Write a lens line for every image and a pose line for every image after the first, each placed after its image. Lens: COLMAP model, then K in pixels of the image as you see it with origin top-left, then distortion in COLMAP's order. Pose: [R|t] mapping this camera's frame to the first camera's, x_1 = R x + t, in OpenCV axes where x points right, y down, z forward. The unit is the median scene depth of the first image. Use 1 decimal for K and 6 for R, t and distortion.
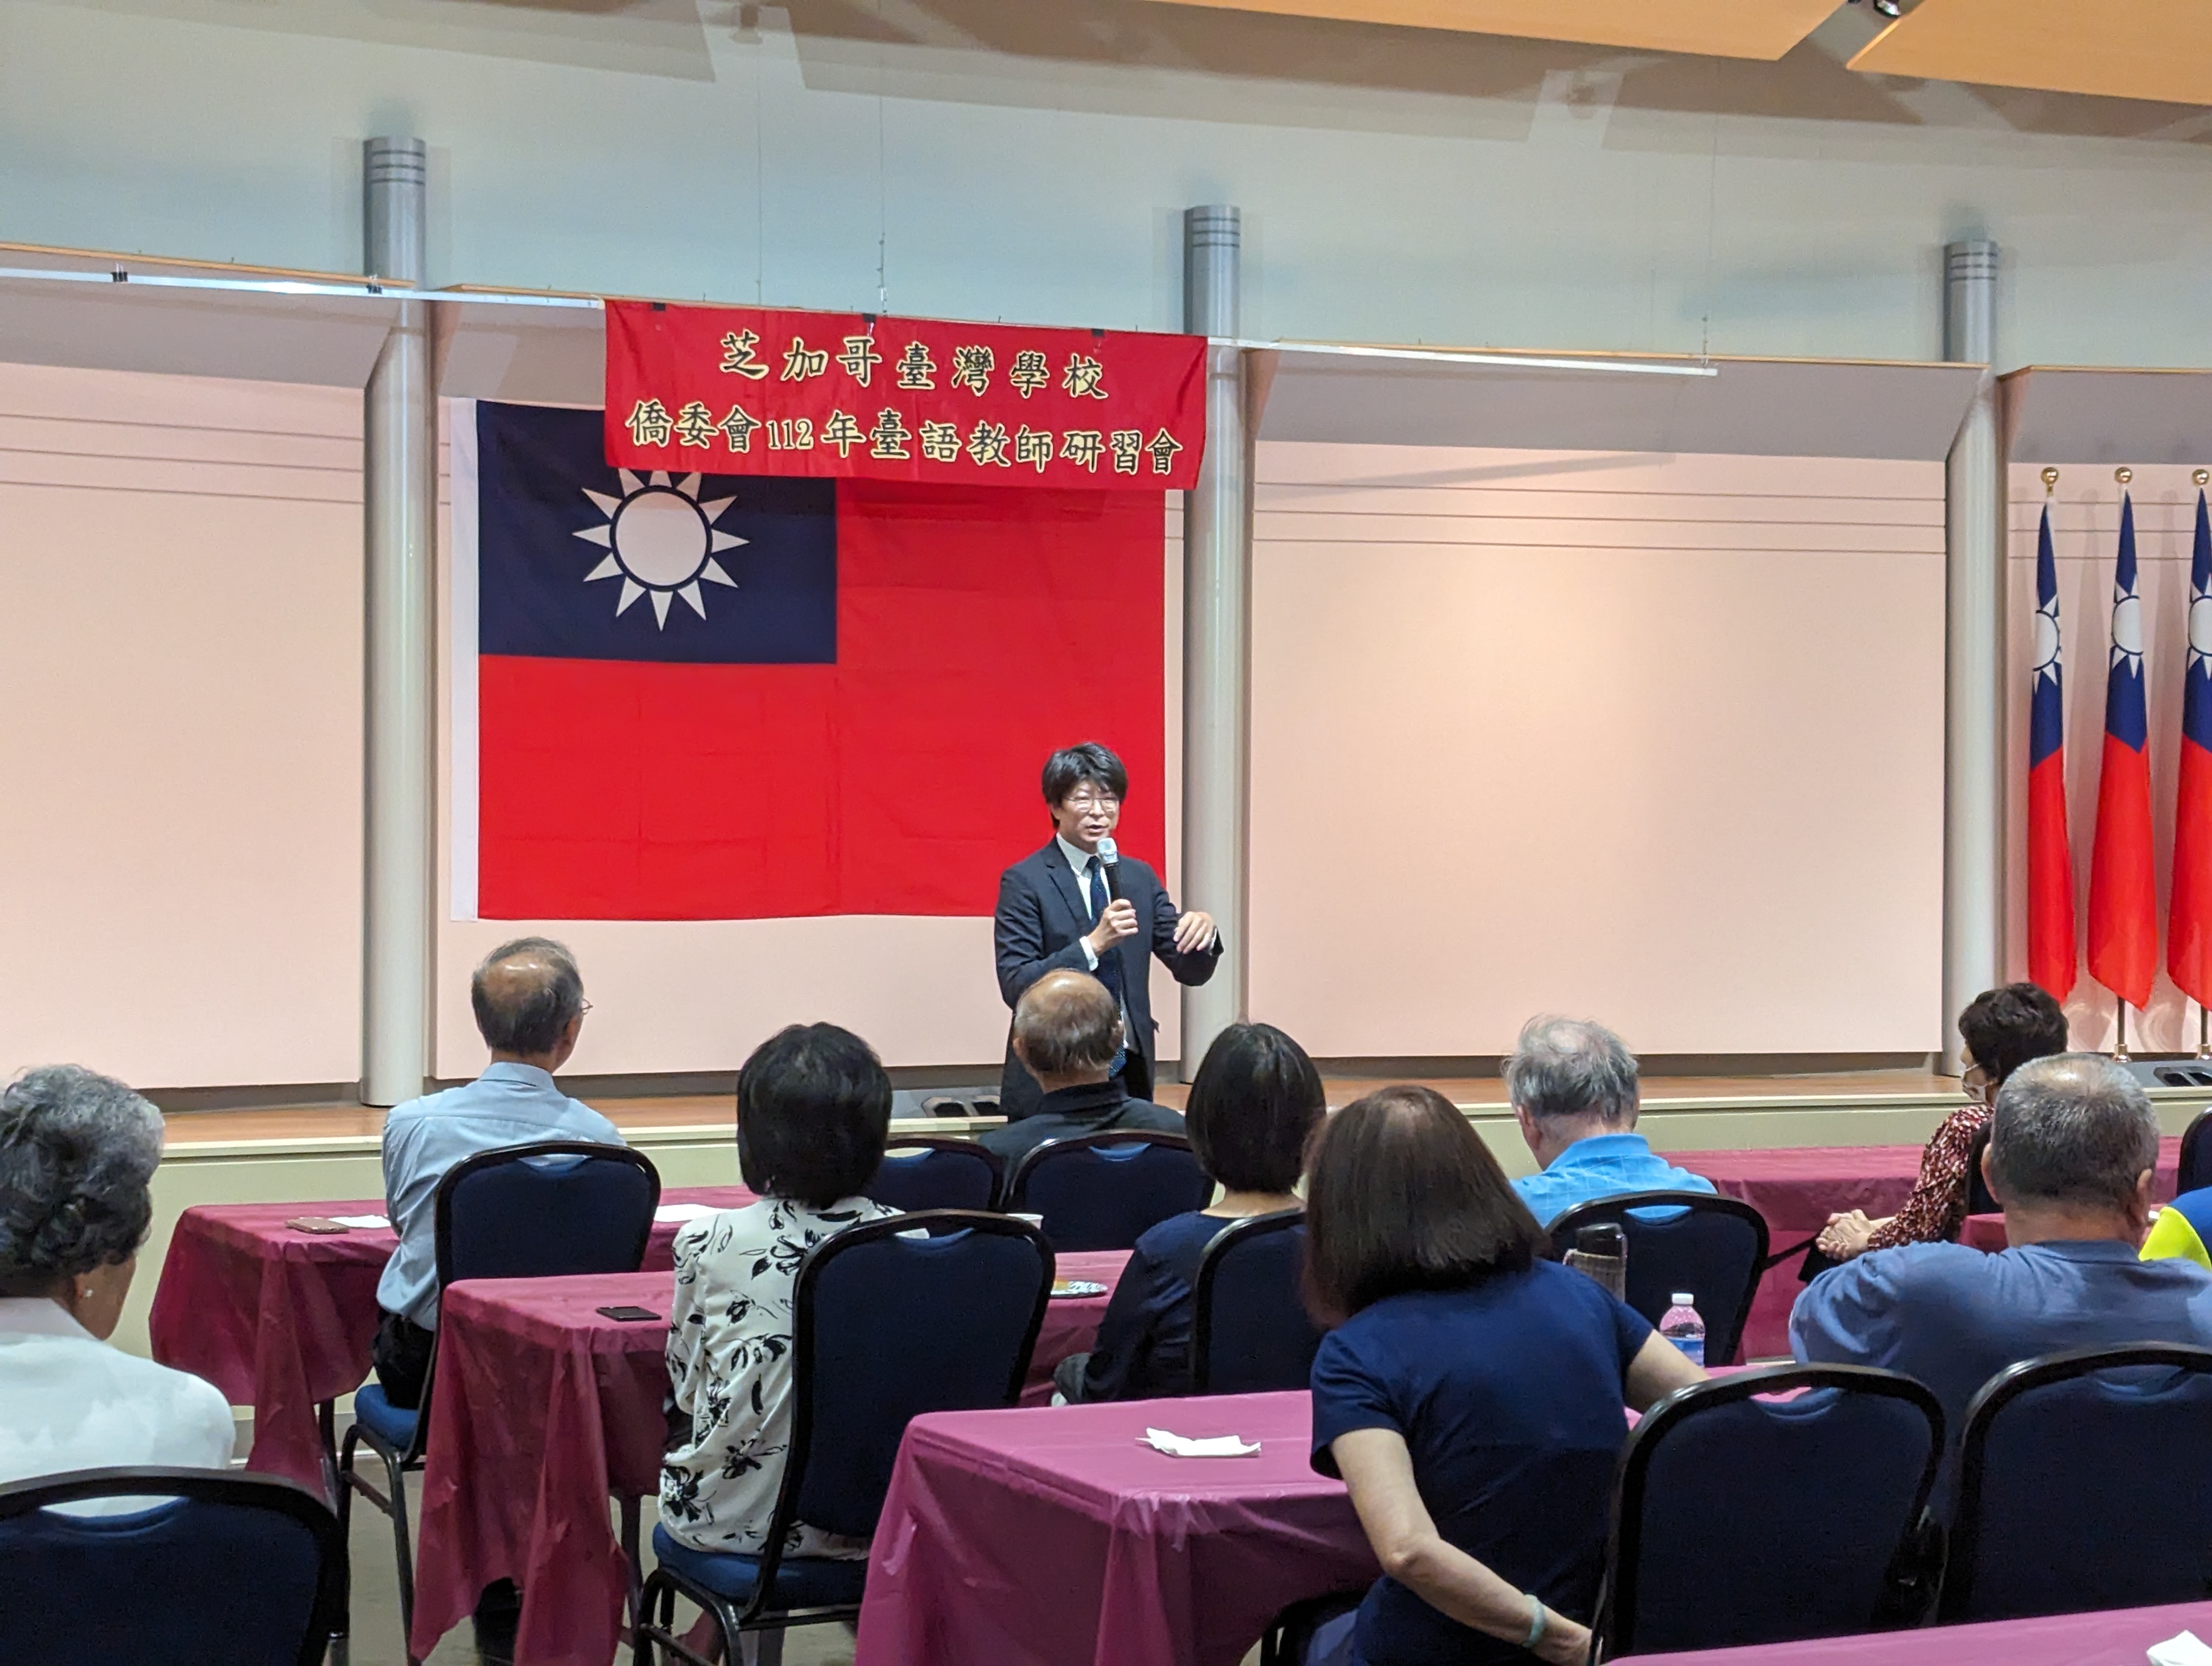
lens RADIAL K [[4035.2, 0, 1106.0], [0, 4035.2, 833.0], [0, 0, 1]] dist [0.187892, 0.085314]
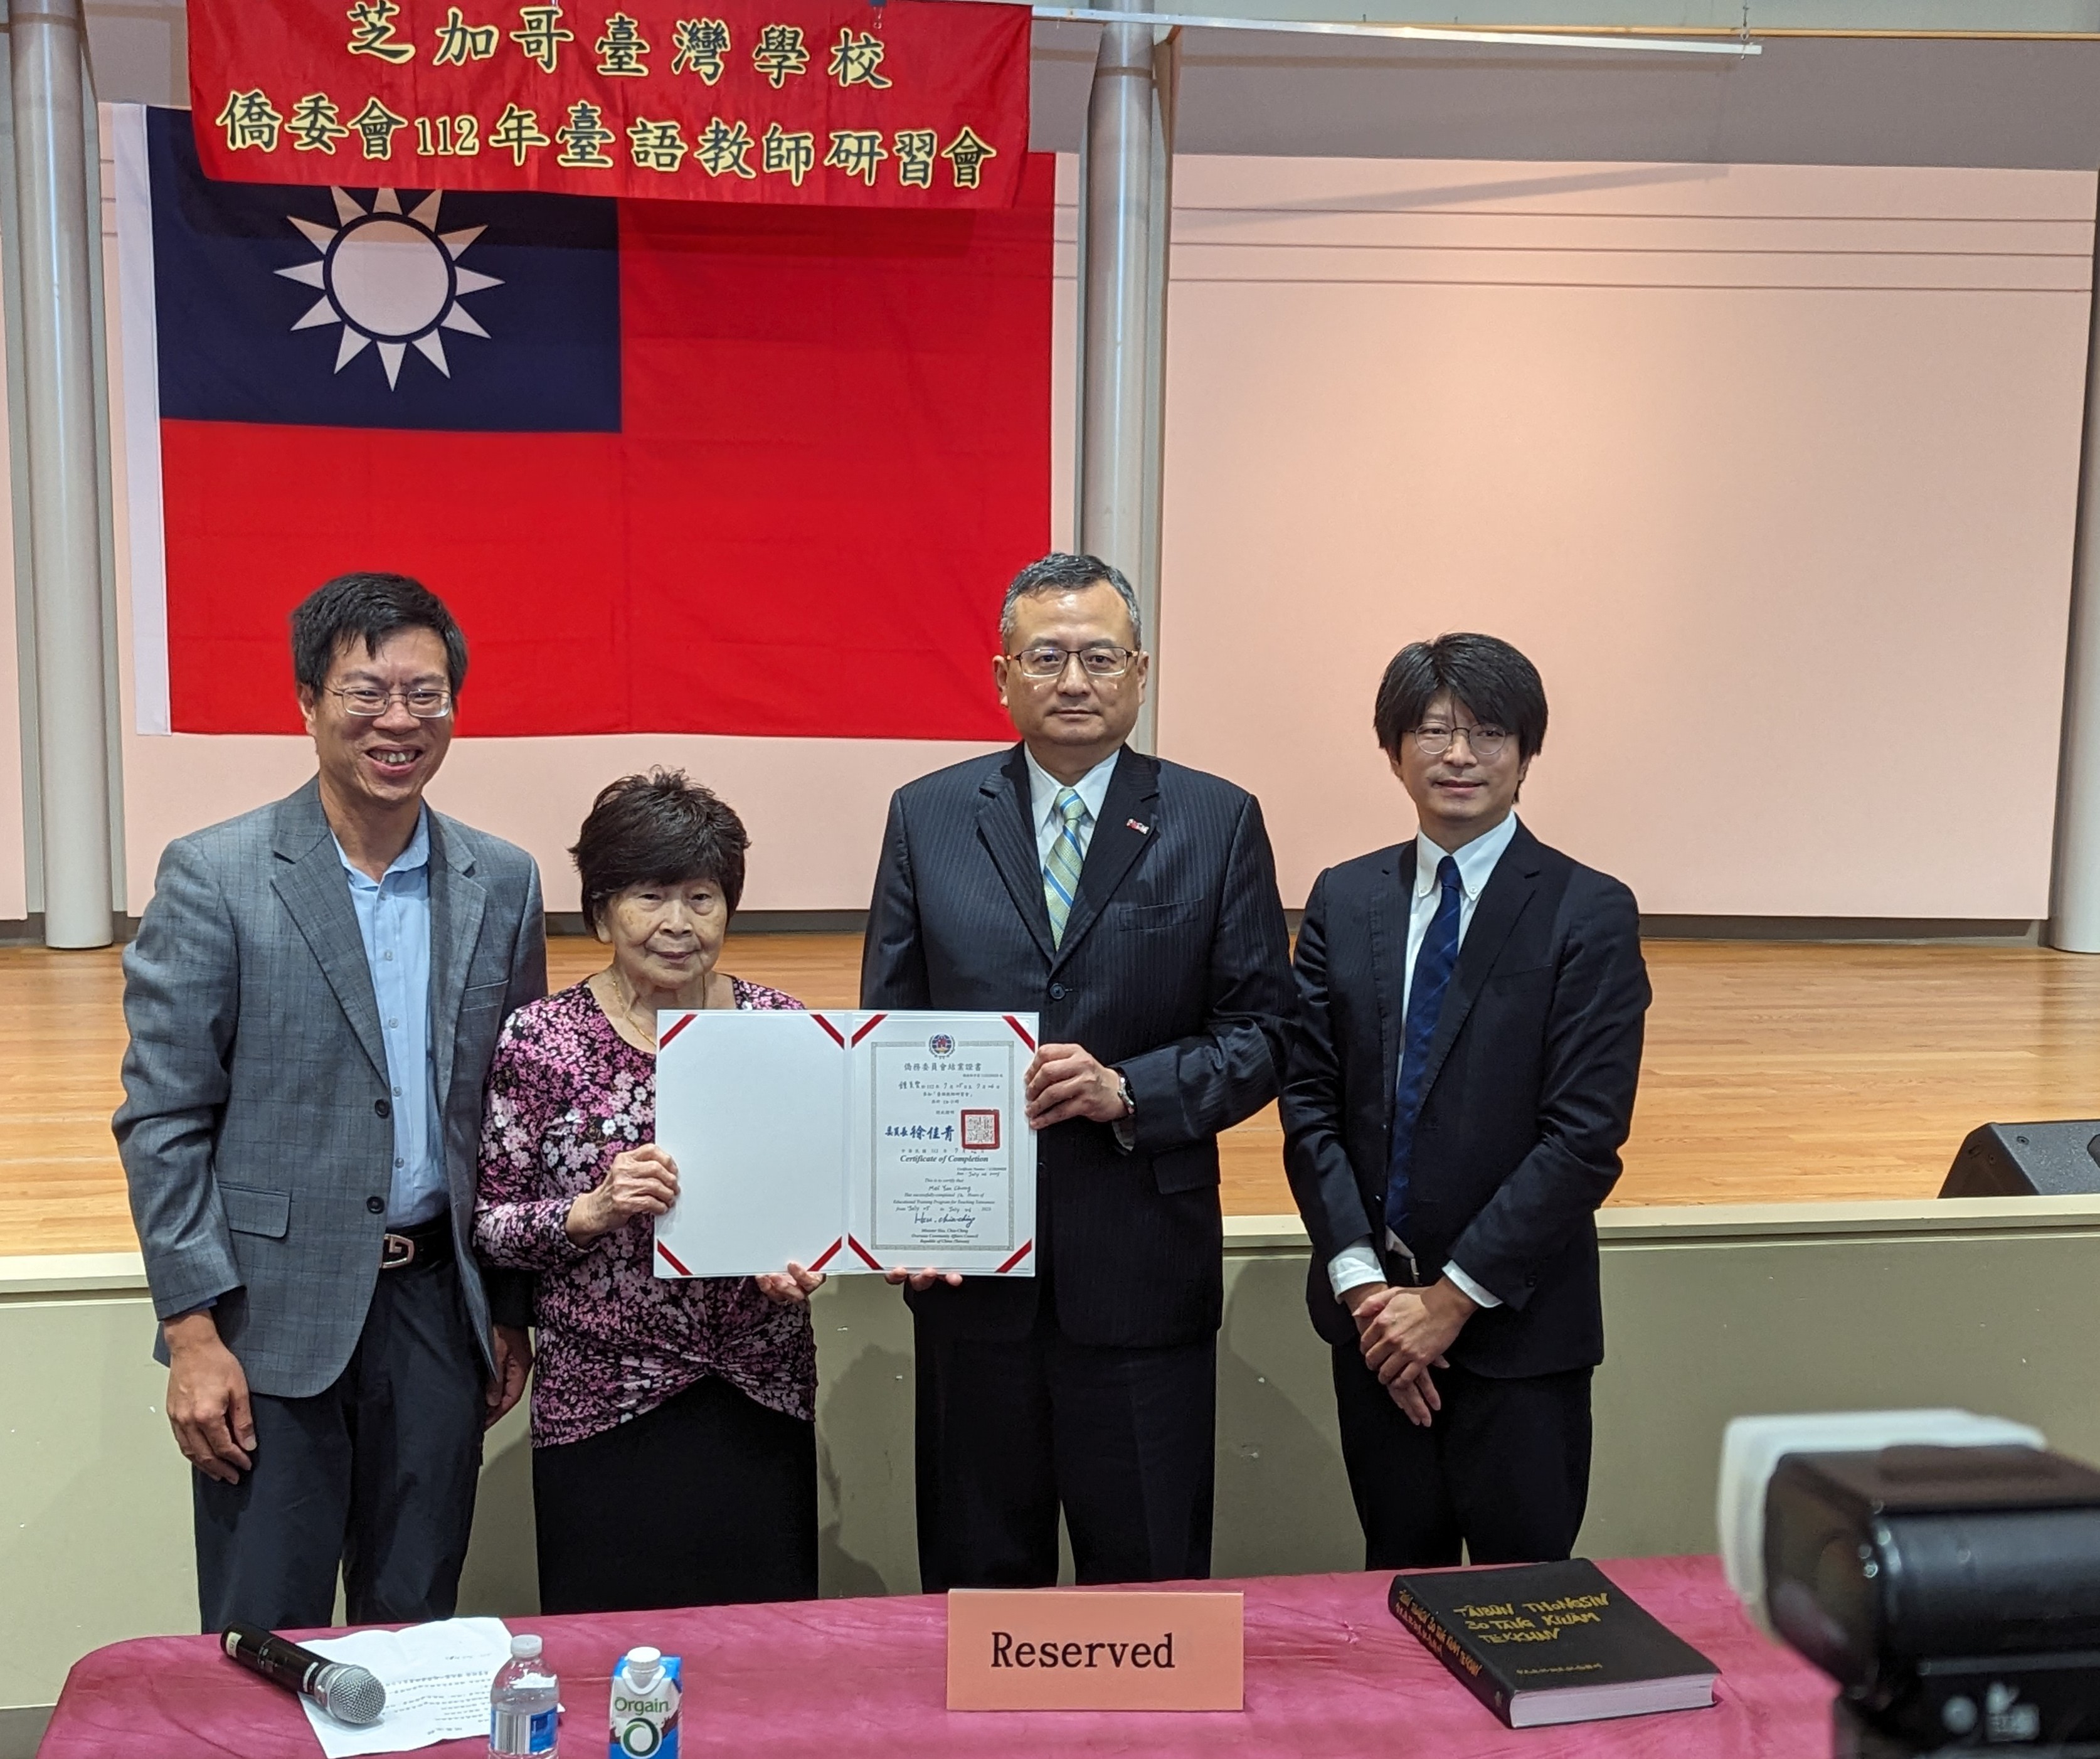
lens RADIAL K [[2878.5, 0, 1073.1], [0, 2878.5, 922.0], [0, 0, 1]] dist [0.035576, 0.058382]
pose [[0.970759, 0.042393, -0.236284, 0.172795], [-0.012036, 0.991640, 0.128469, -0.019878], [0.239755, -0.121869, 0.963154, 0.451448]]
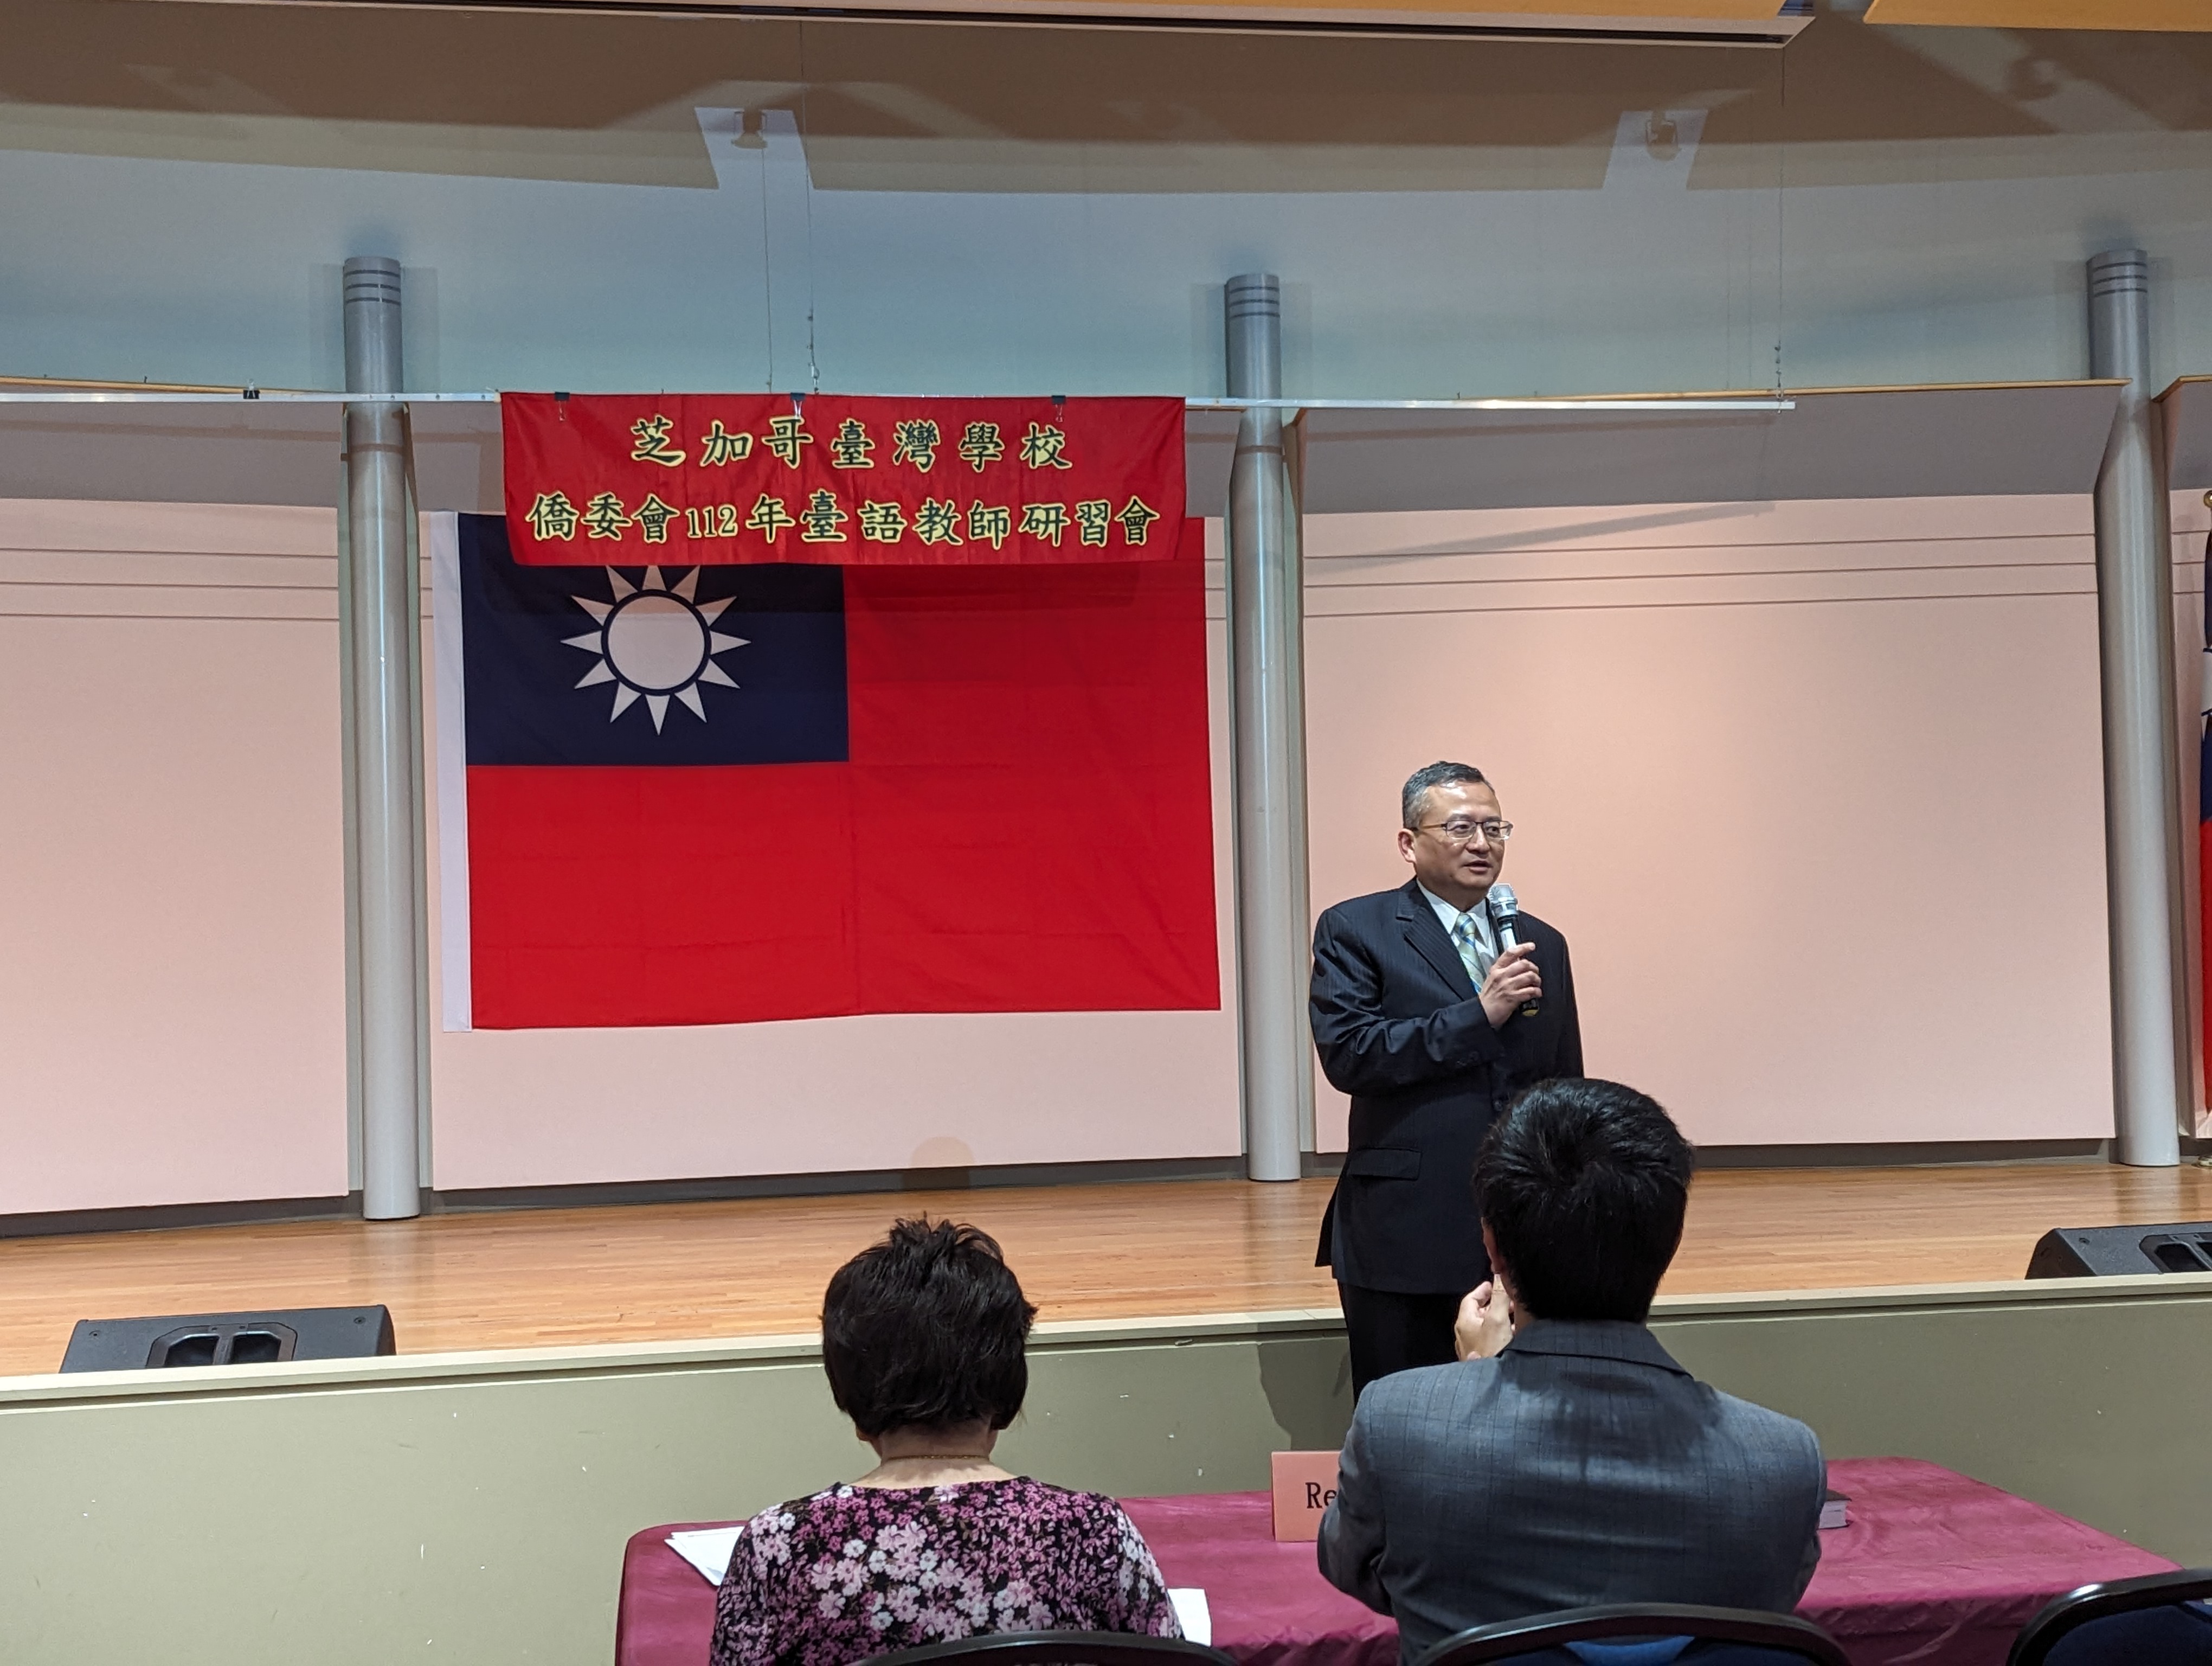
lens RADIAL K [[2708.7, 0, 1106.0], [0, 2708.7, 833.0], [0, 0, 1]] dist [0.131580, -0.084451]
pose [[0.963141, -0.036661, -0.266488, 0.174522], [0.028848, 0.999033, -0.033175, -0.000604], [0.267446, 0.024264, 0.963267, 0.390269]]
